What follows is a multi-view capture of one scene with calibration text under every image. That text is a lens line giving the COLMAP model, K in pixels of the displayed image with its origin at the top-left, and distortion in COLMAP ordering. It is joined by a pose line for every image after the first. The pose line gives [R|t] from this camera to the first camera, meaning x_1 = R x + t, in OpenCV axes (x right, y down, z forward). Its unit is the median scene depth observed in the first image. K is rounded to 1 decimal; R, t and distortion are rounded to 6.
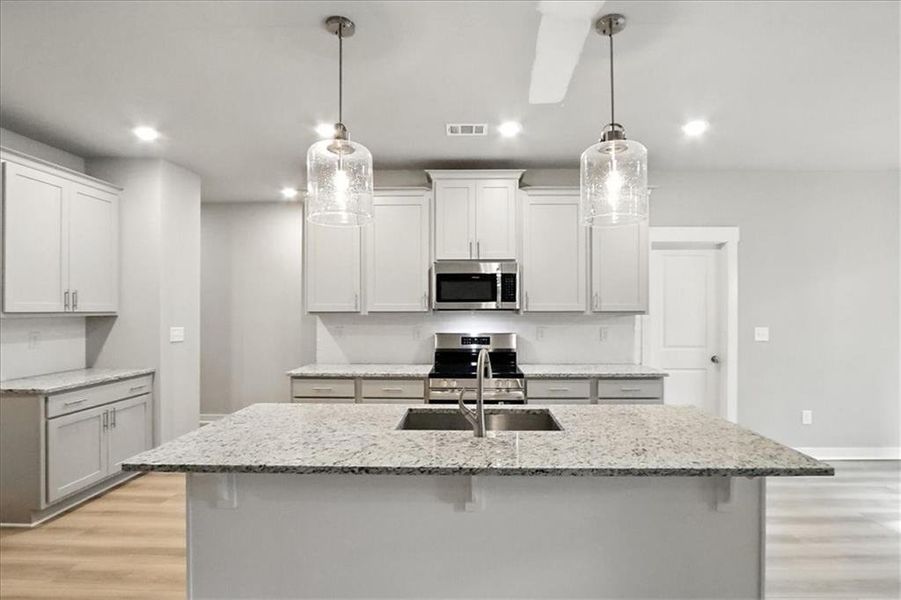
lens RADIAL K [[438.5, 0, 458.6], [0, 438.5, 303.9], [0, 0, 1]] dist [-0.024990, 0.006002]
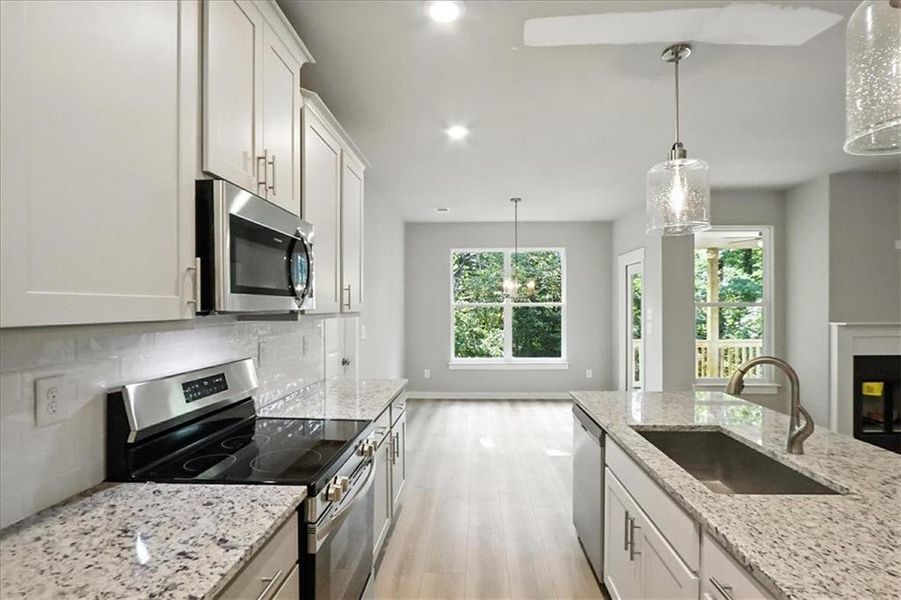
lens RADIAL K [[438.5, 0, 460.2], [0, 438.5, 308.9], [0, 0, 1]] dist [-0.024990, 0.006002]
pose [[0.025034, -0.003911, 0.999679, -0.400351], [-0.007160, 0.999966, 0.004091, 0.005633], [-0.999661, -0.007260, 0.025005, 0.795354]]
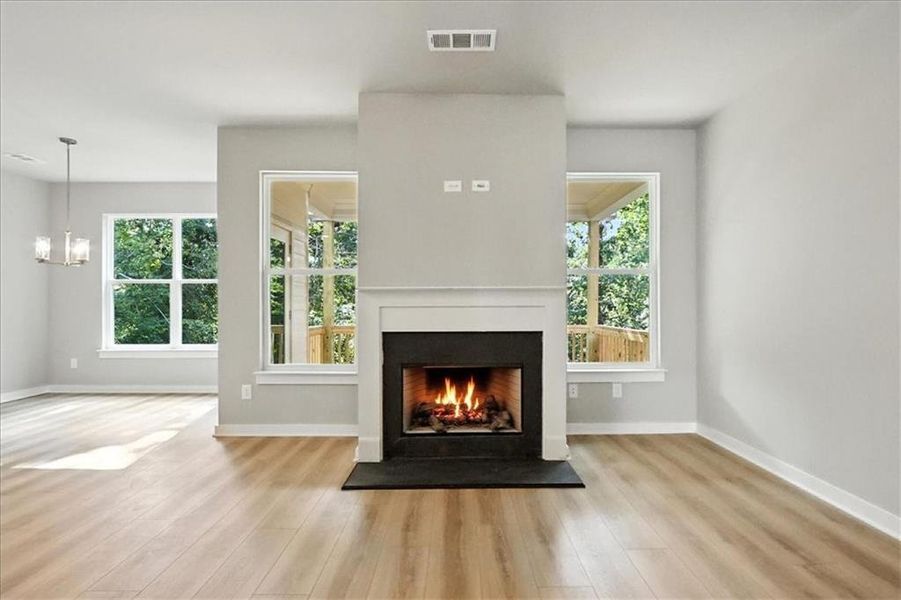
lens RADIAL K [[438.5, 0, 464.9], [0, 438.5, 306.1], [0, 0, 1]] dist [-0.024990, 0.006002]
pose [[-0.039498, -0.002956, 0.999215, -0.125744], [-0.009044, 0.999956, 0.002600, 0.068550], [-0.999179, -0.008934, -0.039523, -0.309098]]
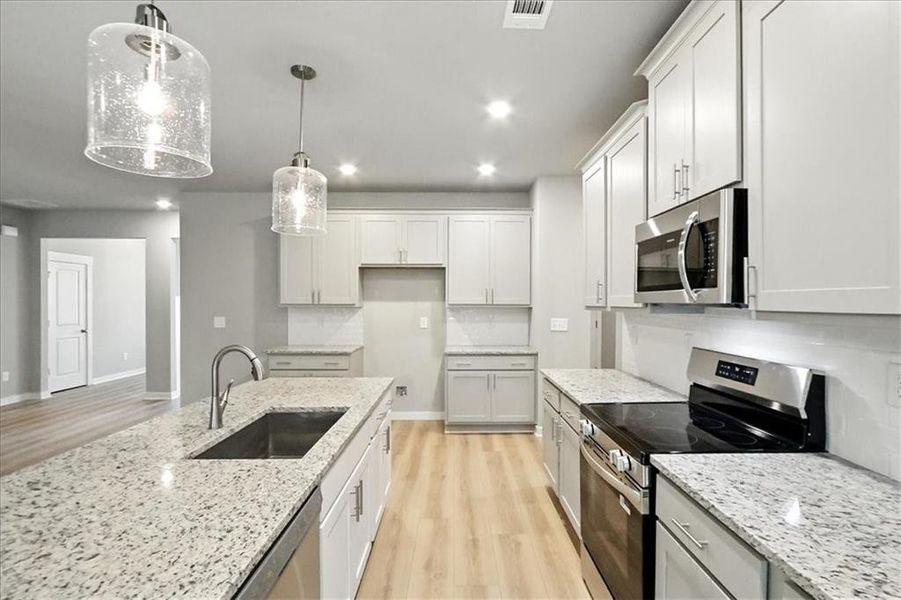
lens RADIAL K [[438.5, 0, 463.5], [0, 438.5, 303.9], [0, 0, 1]] dist [-0.024990, 0.006002]
pose [[0.048930, 0.006141, -0.998783, 0.519963], [0.009857, 0.999929, 0.006631, 0.005814], [0.998754, -0.010169, 0.048866, 0.736114]]
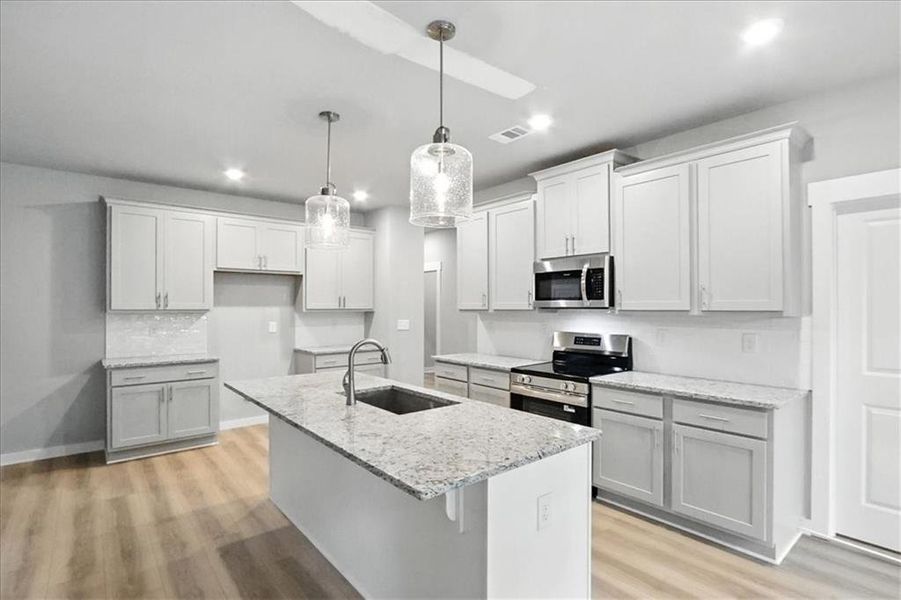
lens RADIAL K [[438.5, 0, 457.1], [0, 438.5, 303.7], [0, 0, 1]] dist [-0.024990, 0.006002]
pose [[0.661871, -0.005090, -0.749601, 0.597881], [0.007809, 0.999970, 0.000105, 0.001136], [0.749577, -0.005923, 0.661890, 0.180242]]
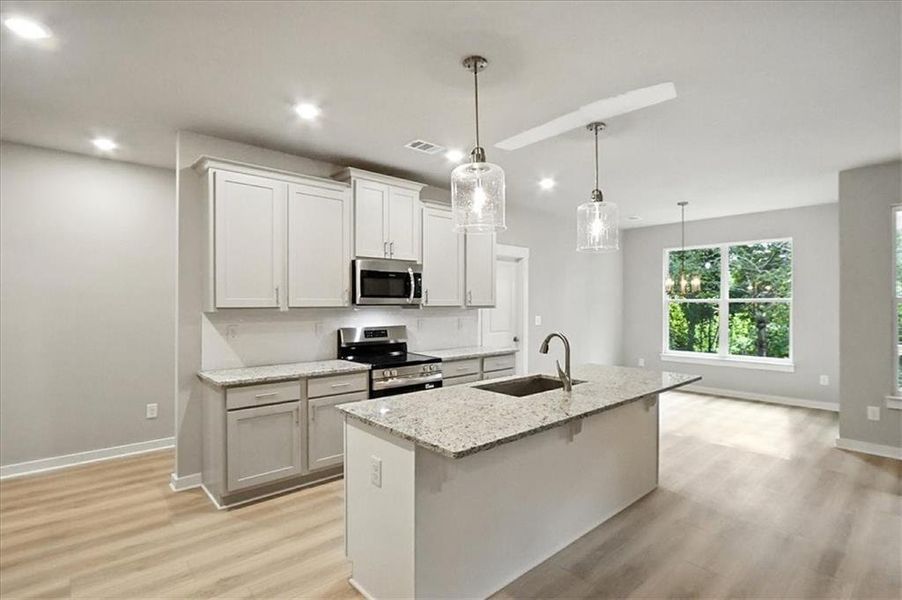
lens RADIAL K [[439.0, 0, 457.0], [0, 439.0, 302.3], [0, 0, 1]] dist [-0.024990, 0.006002]
pose [[0.730138, 0.000787, 0.683300, -0.588528], [-0.006599, 0.999961, 0.005899, -0.000873], [-0.683268, -0.008817, 0.730114, 0.087997]]
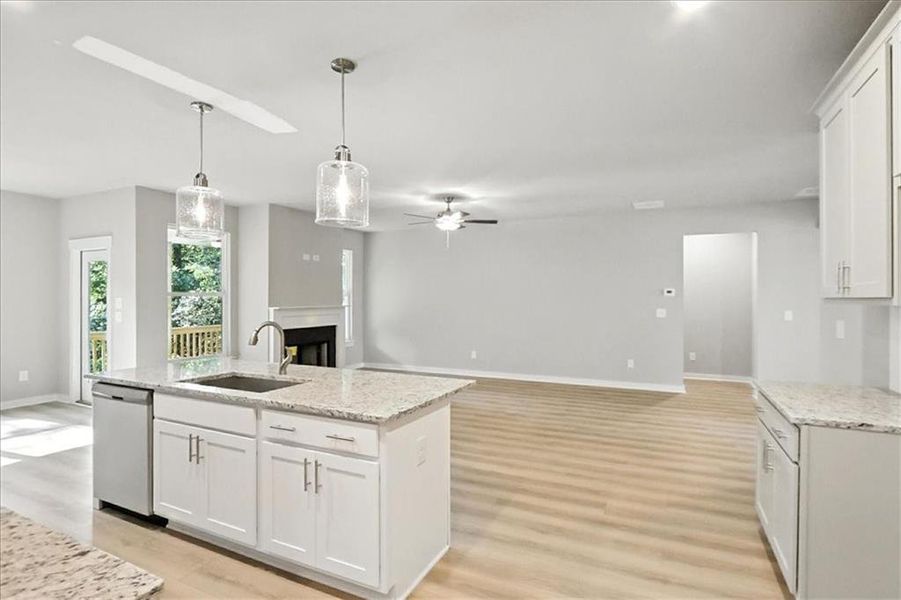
lens RADIAL K [[438.5, 0, 467.4], [0, 438.5, 300.6], [0, 0, 1]] dist [-0.024990, 0.006002]
pose [[-0.917011, -0.002534, 0.398855, -0.574217], [-0.005399, 0.999967, -0.006059, 0.018425], [-0.398826, -0.007710, -0.916994, 1.052549]]
